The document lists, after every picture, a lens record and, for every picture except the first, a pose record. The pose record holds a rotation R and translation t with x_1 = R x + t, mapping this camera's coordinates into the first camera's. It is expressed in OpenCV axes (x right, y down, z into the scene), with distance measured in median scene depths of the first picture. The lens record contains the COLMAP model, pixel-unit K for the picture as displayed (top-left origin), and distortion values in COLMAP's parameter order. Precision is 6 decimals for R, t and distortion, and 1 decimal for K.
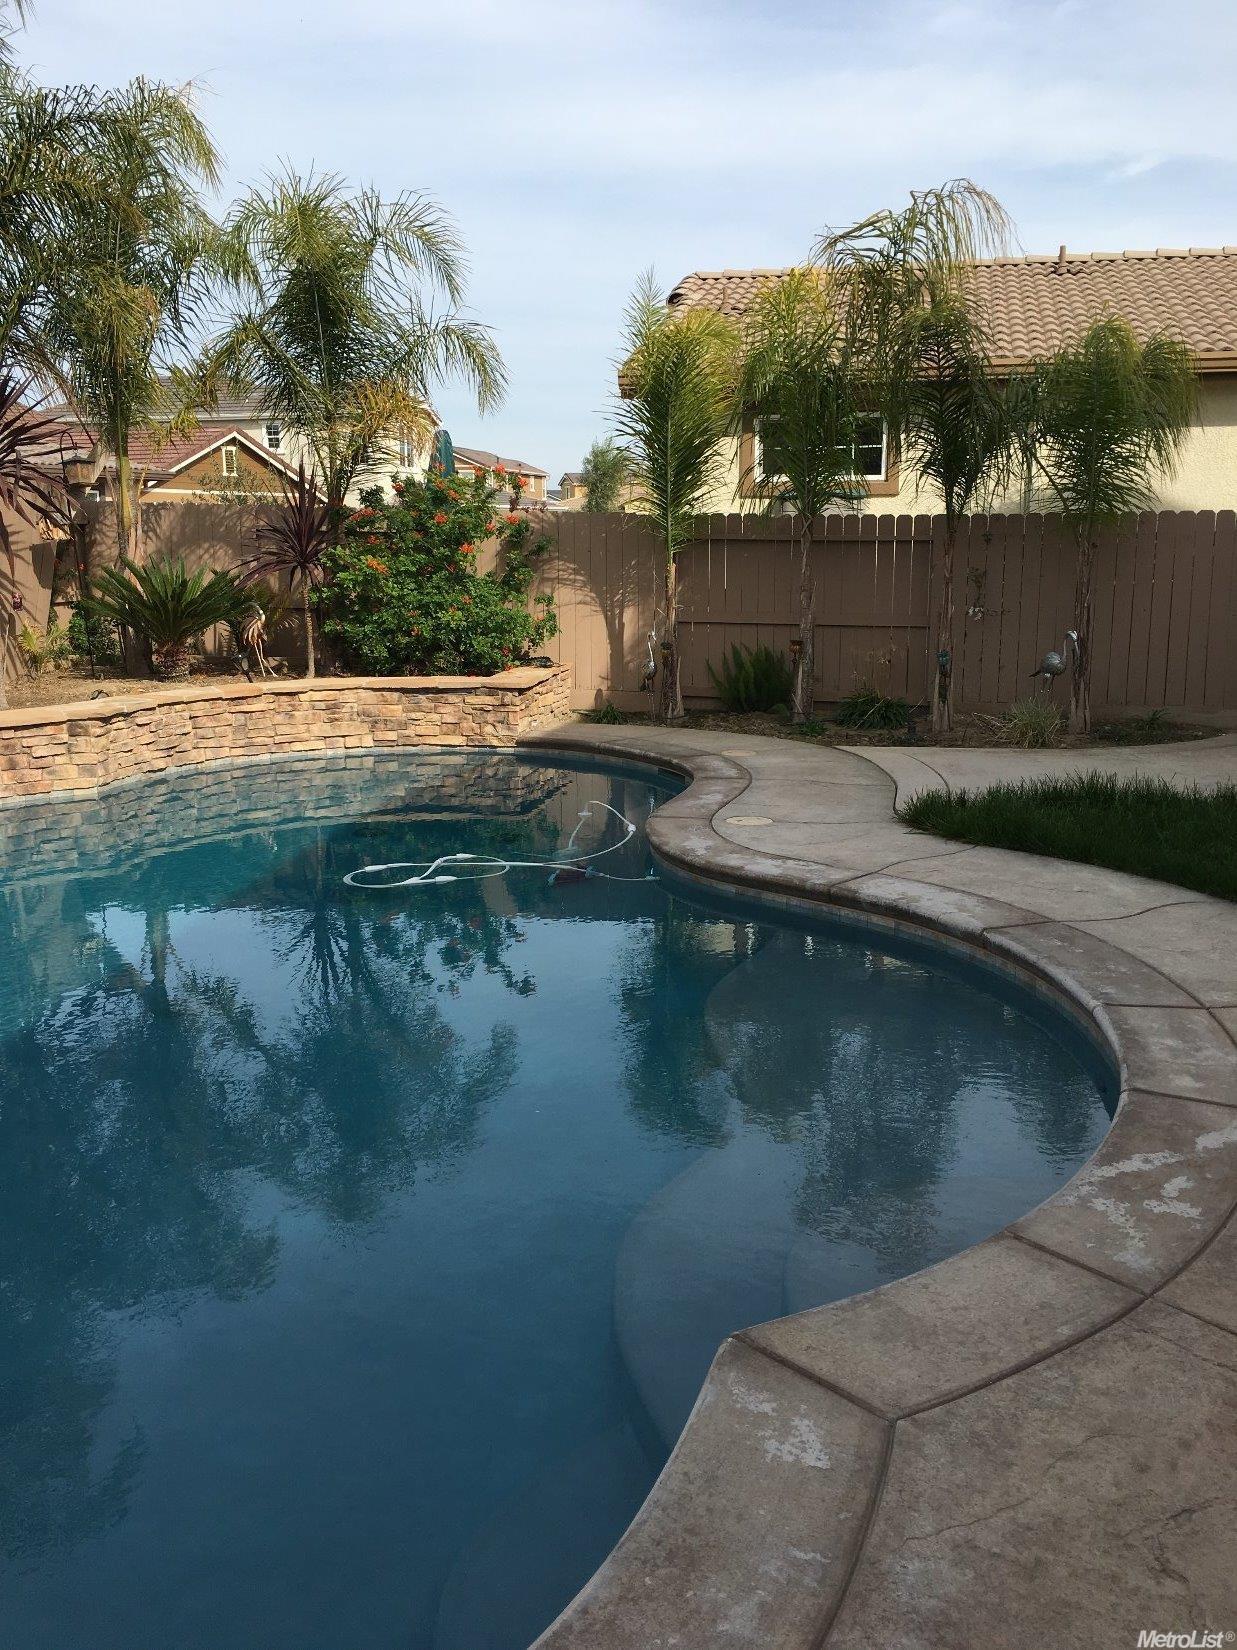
lens RADIAL K [[1410.4, 0, 618.5], [0, 1410.4, 825.0], [0, 0, 1]] dist [0.009837, -0.001362]
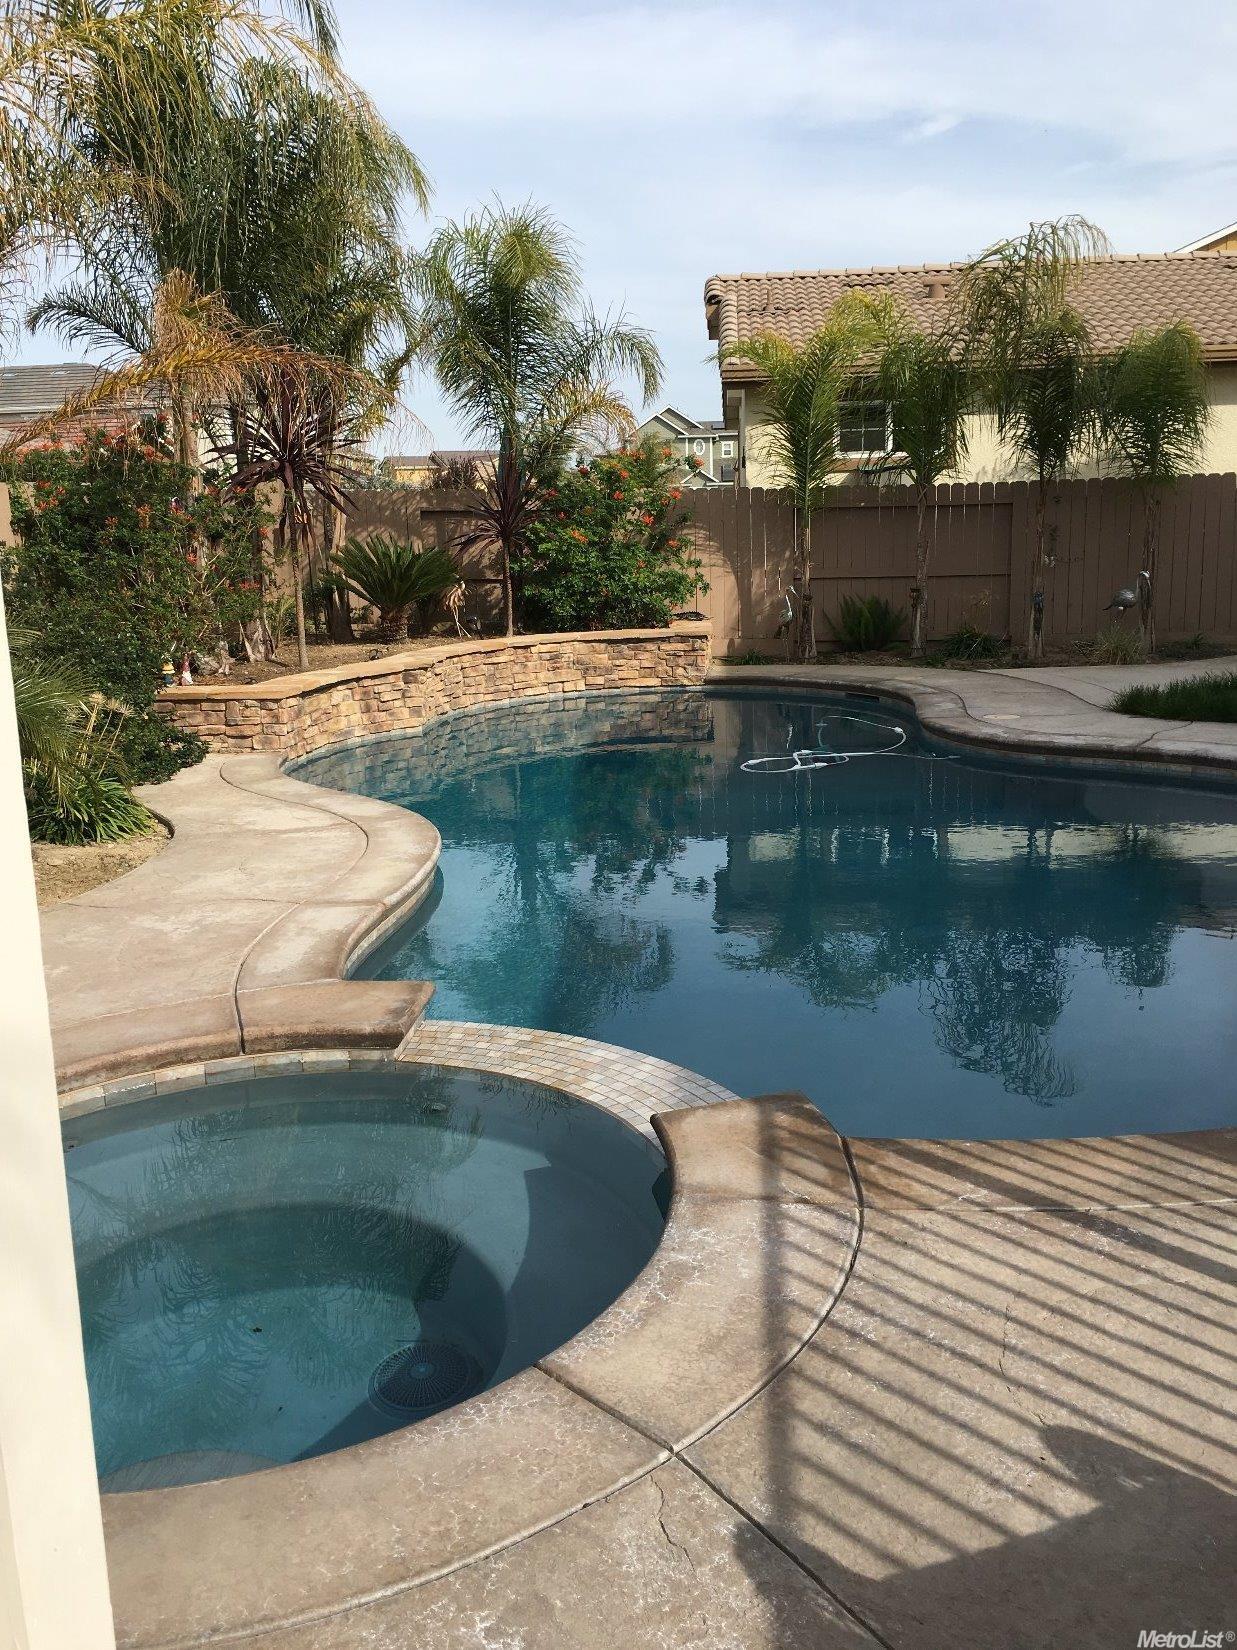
lens RADIAL K [[1410.4, 0, 618.5], [0, 1410.4, 825.0], [0, 0, 1]] dist [0.009837, -0.001362]
pose [[0.989454, -0.057311, 0.133024, -0.311020], [0.055537, 0.998312, 0.017012, 0.039036], [-0.133775, -0.009445, 0.990967, -0.178474]]
